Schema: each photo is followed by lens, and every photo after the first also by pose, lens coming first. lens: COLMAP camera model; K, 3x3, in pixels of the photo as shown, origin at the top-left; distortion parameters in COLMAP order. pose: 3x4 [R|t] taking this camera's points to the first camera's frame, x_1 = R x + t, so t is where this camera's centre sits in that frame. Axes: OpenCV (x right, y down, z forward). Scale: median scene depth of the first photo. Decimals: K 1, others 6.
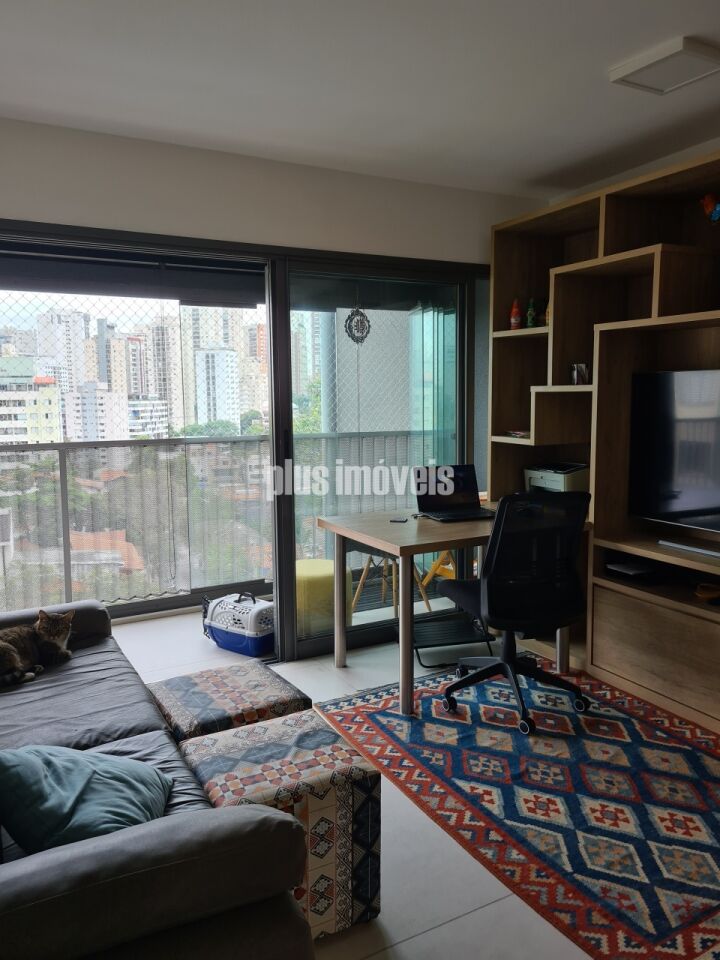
lens RADIAL K [[718.0, 0, 347.8], [0, 718.0, 470.4], [0, 0, 1]] dist [0.074857, -0.057759]
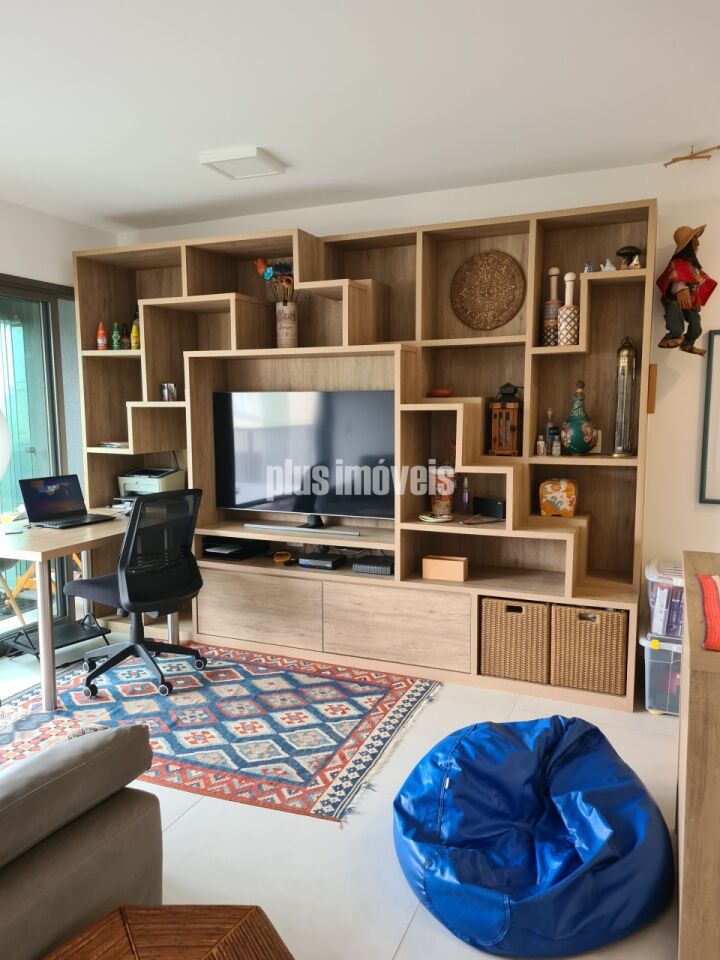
lens RADIAL K [[717.0, 0, 355.7], [0, 717.0, 485.0], [0, 0, 1]] dist [0.057367, -0.000990]
pose [[0.777615, -0.064106, 0.625464, -0.216435], [0.064394, 0.997678, 0.022198, 0.012976], [-0.625434, 0.023015, 0.779937, -0.116006]]
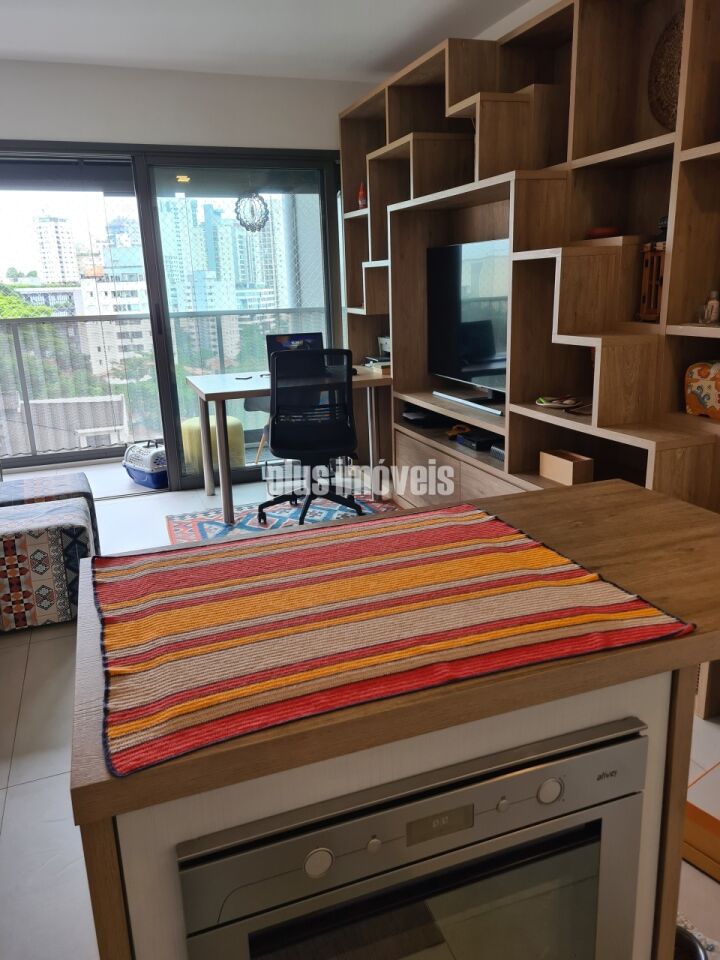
lens RADIAL K [[721.5, 0, 361.0], [0, 721.5, 475.2], [0, 0, 1]] dist [0.054621, -0.002948]
pose [[0.990591, 0.014212, -0.136119, 0.498984], [0.007534, 0.987423, 0.157923, 0.045191], [0.136651, -0.157463, 0.978024, -0.237405]]
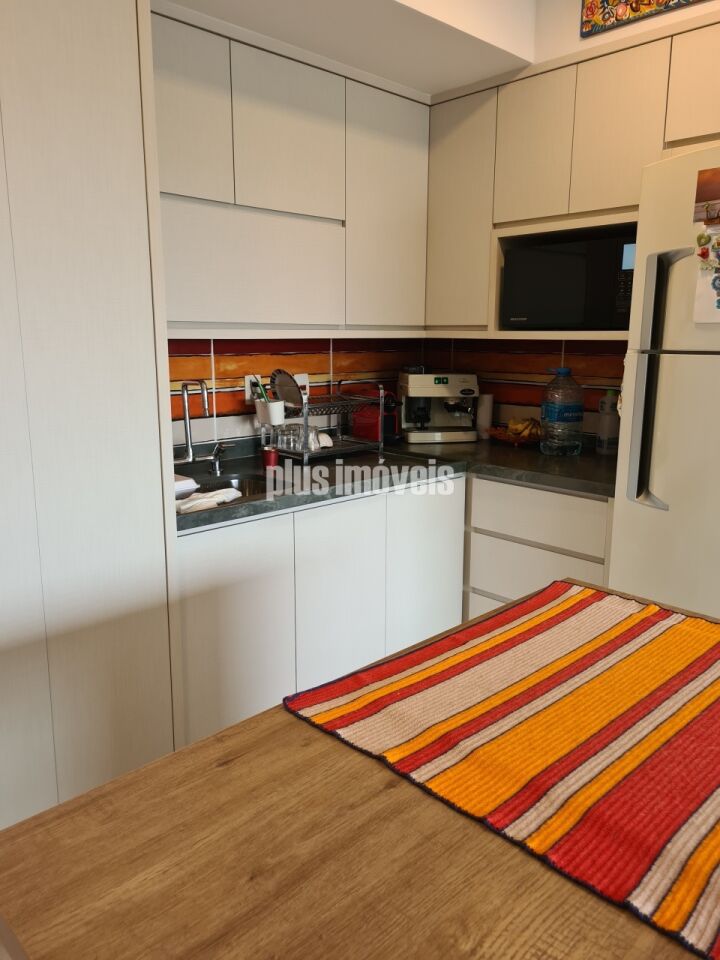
lens RADIAL K [[721.5, 0, 361.0], [0, 721.5, 475.2], [0, 0, 1]] dist [0.054621, -0.002948]
pose [[-0.961874, 0.065479, -0.265540, 0.642740], [-0.019909, 0.951577, 0.306767, -0.038006], [0.272768, 0.300358, -0.913993, 0.344472]]
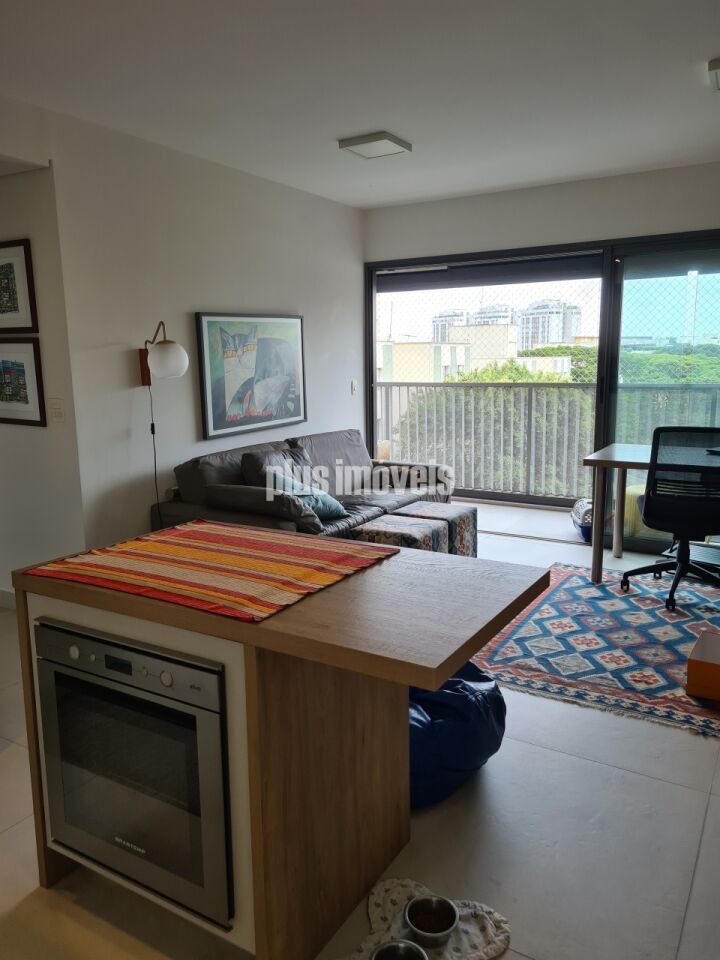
lens RADIAL K [[721.5, 0, 361.0], [0, 721.5, 475.2], [0, 0, 1]] dist [0.054621, -0.002948]
pose [[0.514299, 0.146446, -0.845015, 1.000773], [-0.086713, 0.989143, 0.118649, 0.007708], [0.853216, 0.012253, 0.521414, -0.110763]]
